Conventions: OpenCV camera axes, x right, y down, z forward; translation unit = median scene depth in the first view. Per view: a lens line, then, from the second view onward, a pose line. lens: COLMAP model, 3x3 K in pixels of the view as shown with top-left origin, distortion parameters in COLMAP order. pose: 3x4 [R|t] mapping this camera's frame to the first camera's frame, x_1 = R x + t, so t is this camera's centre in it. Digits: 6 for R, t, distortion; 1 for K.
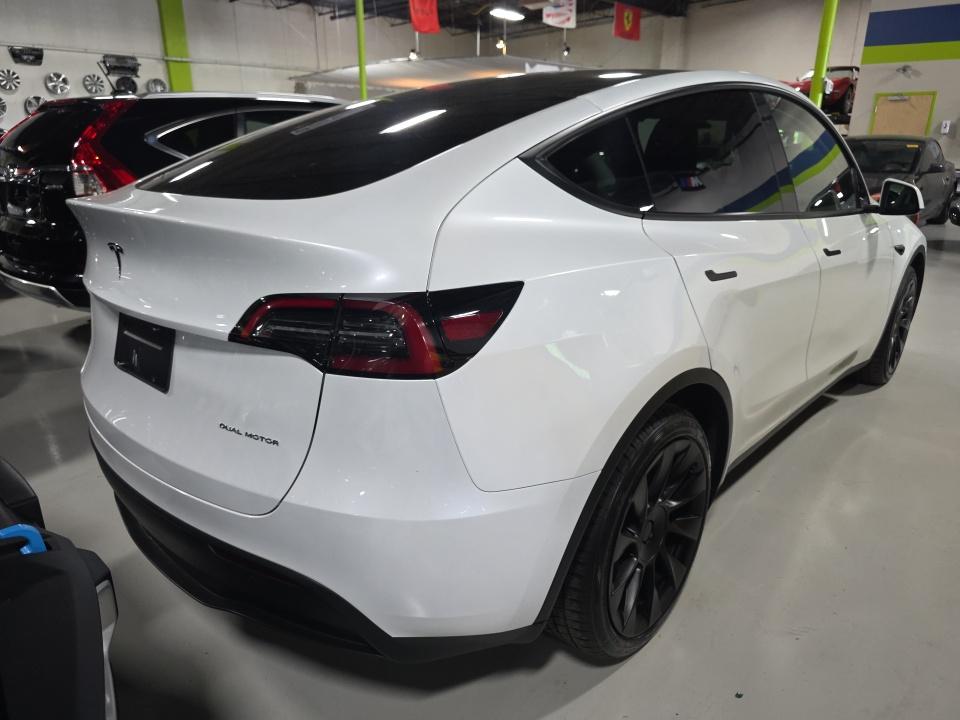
lens RADIAL K [[642.5, 0, 480.0], [0, 642.5, 360.0], [0, 0, 1]] dist [0.008784, 0.002294]
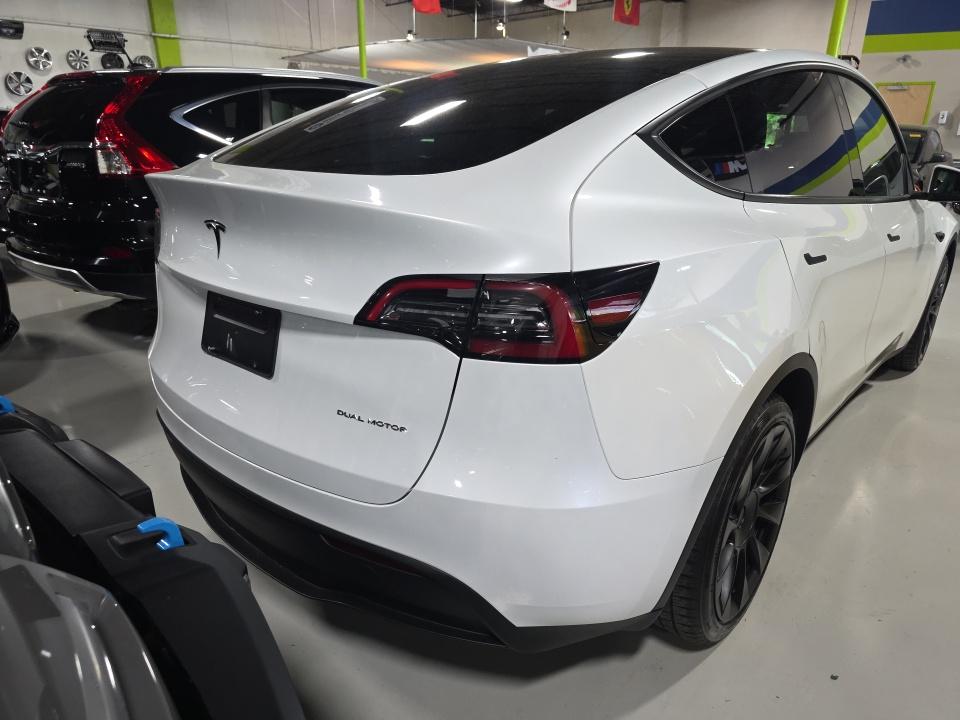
lens RADIAL K [[635.1, 0, 480.4], [0, 635.1, 368.6], [0, 0, 1]] dist [0.017118, -0.005237]
pose [[0.999209, -0.001375, 0.039742, -0.099227], [0.000058, 0.999451, 0.033136, 0.002230], [-0.039766, -0.033108, 0.998660, 0.019835]]
